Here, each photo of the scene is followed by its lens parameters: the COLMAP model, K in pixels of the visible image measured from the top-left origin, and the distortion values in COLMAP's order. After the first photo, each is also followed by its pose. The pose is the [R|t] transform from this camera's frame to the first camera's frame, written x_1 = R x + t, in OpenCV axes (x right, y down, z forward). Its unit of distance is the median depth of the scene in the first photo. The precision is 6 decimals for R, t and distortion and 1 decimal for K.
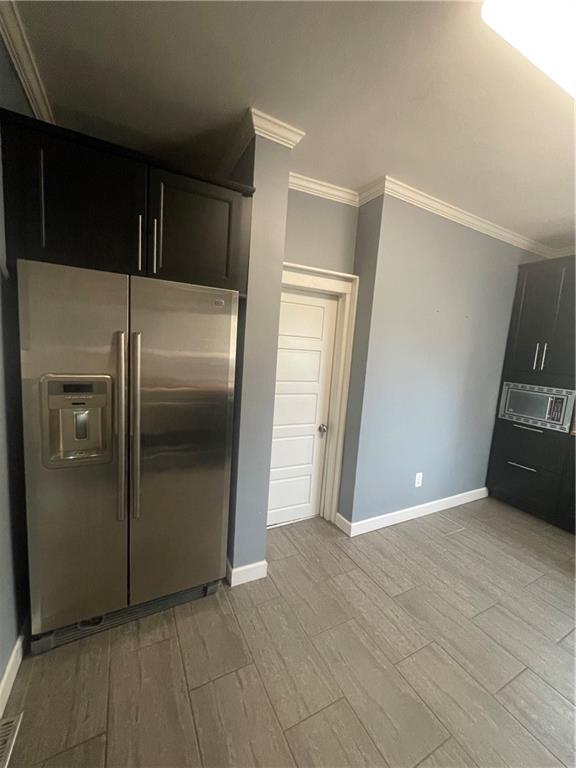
lens RADIAL K [[309.7, 0, 288.0], [0, 309.7, 384.0], [0, 0, 1]] dist [-0.003236, -0.000714]
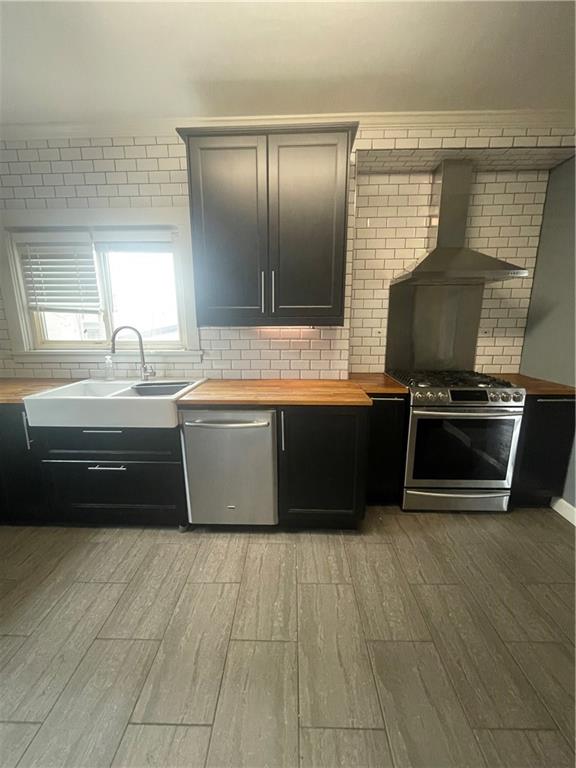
lens RADIAL K [[309.7, 0, 288.0], [0, 309.7, 384.0], [0, 0, 1]] dist [-0.003236, -0.000714]
pose [[-0.877539, -0.152296, 0.454676, 0.201607], [0.004716, 0.945434, 0.325779, -0.048276], [-0.479481, 0.288028, -0.828937, 0.879661]]
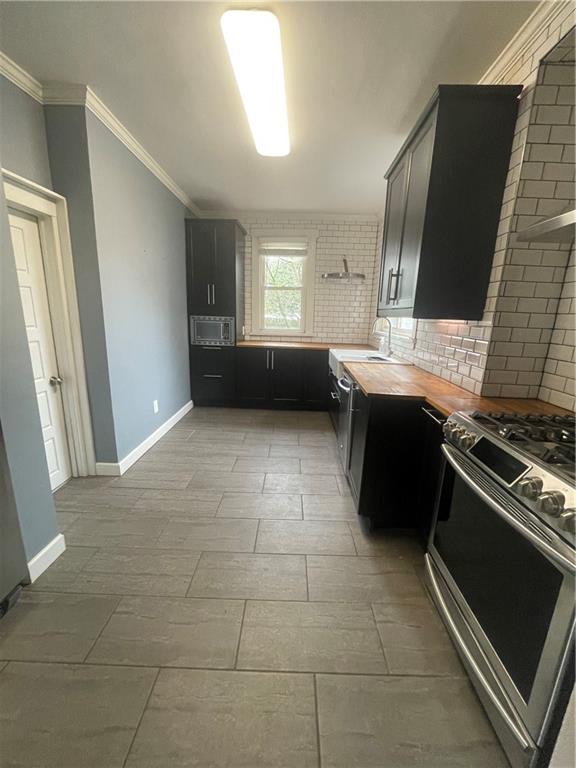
lens RADIAL K [[309.7, 0, 288.0], [0, 309.7, 384.0], [0, 0, 1]] dist [-0.003236, -0.000714]
pose [[0.479246, -0.246169, 0.842451, -0.314622], [0.103921, 0.969024, 0.224036, 0.027682], [-0.871506, -0.019820, 0.489983, 0.020631]]
